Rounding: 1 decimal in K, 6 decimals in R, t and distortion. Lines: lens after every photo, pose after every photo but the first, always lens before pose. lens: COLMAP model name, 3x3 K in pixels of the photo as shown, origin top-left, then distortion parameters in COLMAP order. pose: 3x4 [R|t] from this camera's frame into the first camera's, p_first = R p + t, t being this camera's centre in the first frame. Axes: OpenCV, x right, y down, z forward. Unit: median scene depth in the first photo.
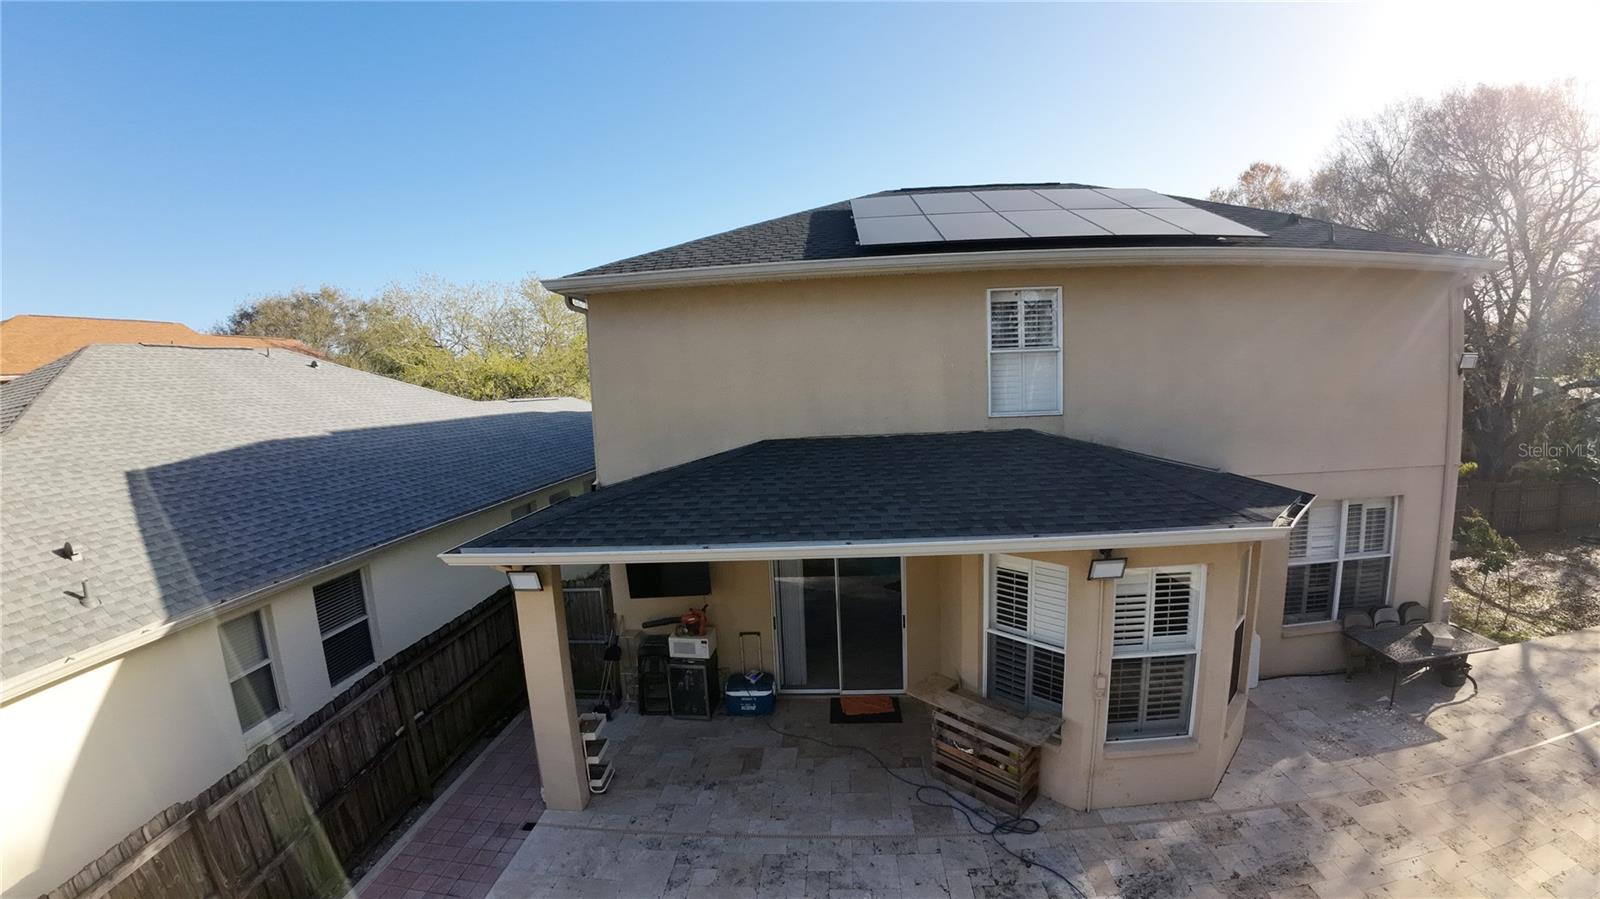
lens RADIAL K [[580.0, 0, 801.6], [0, 580.0, 449.3], [0, 0, 1]] dist [-0.107884, 0.006134]
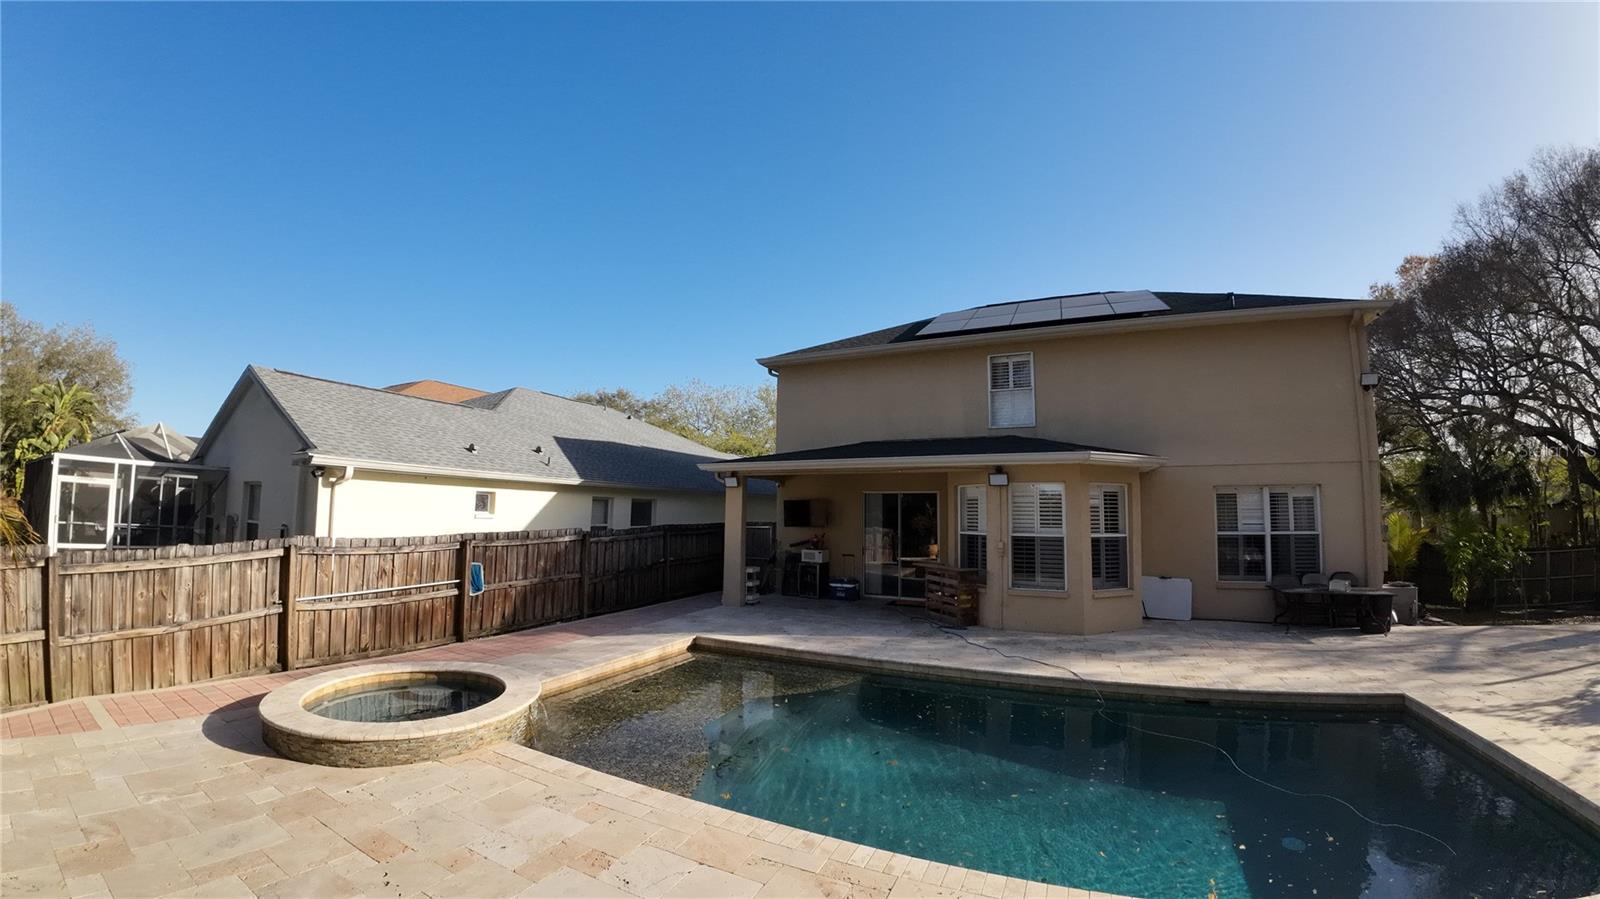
lens RADIAL K [[580.0, 0, 800.0], [0, 580.0, 450.1], [0, 0, 1]] dist [-0.107884, 0.006134]
pose [[0.926385, 0.019577, -0.376068, 0.512519], [-0.096922, 0.977400, -0.187870, 0.434628], [0.363891, 0.210489, 0.907346, -0.831144]]
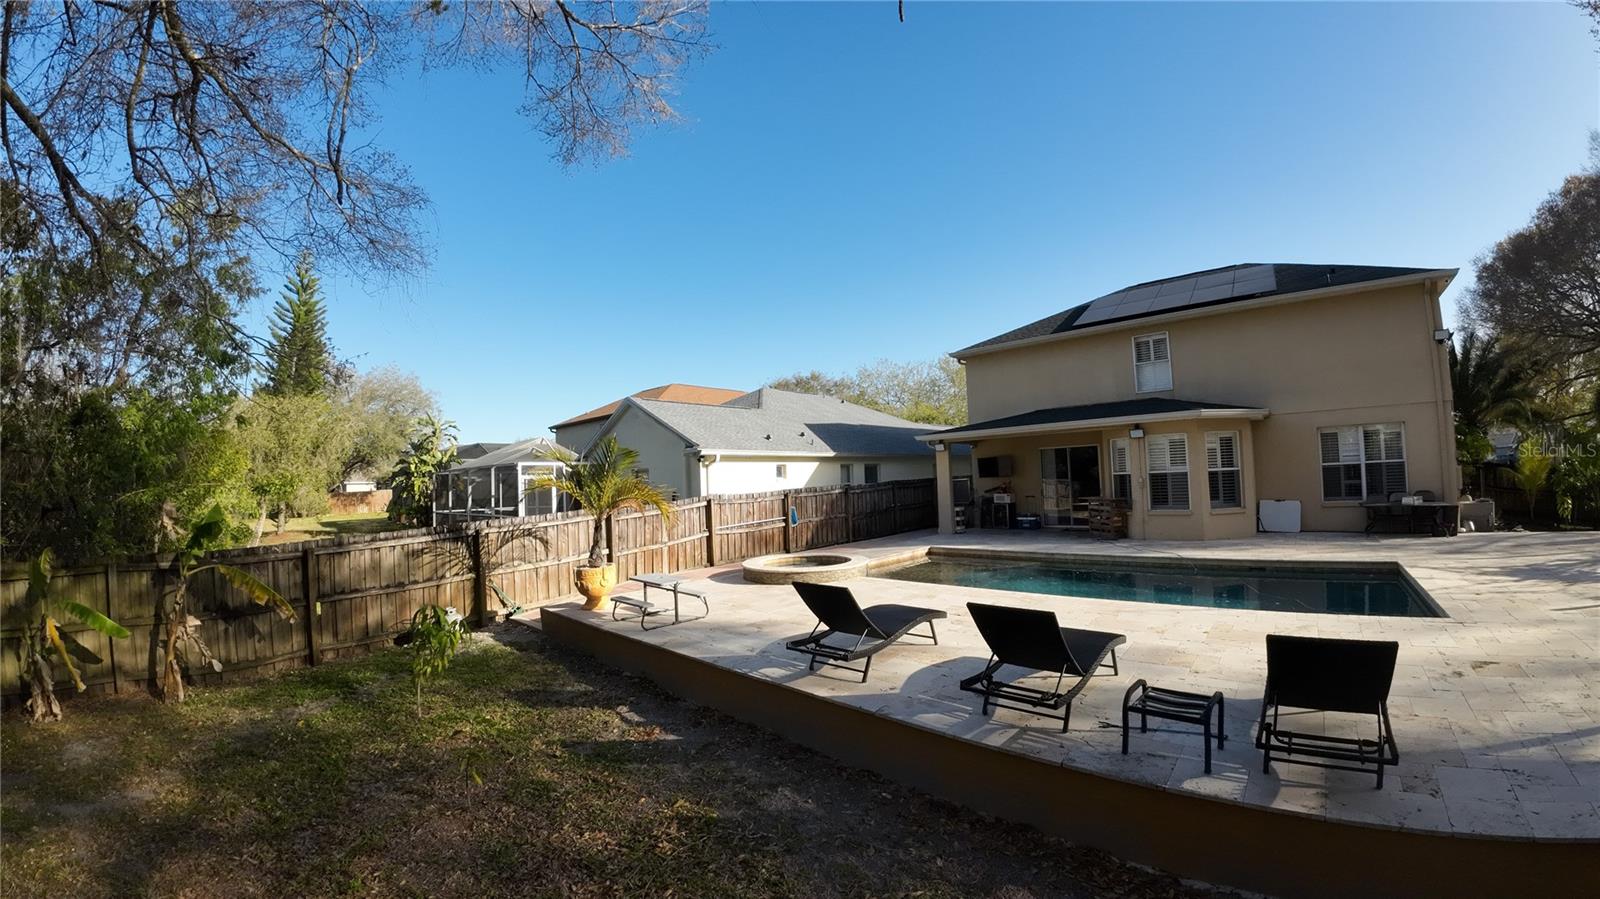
lens RADIAL K [[580.0, 0, 802.0], [0, 580.0, 447.2], [0, 0, 1]] dist [-0.107884, 0.006134]
pose [[0.774466, -0.016108, -0.632411, 0.783371], [-0.068433, 0.991676, -0.109064, 0.536763], [0.628904, 0.127744, 0.766917, -1.617762]]
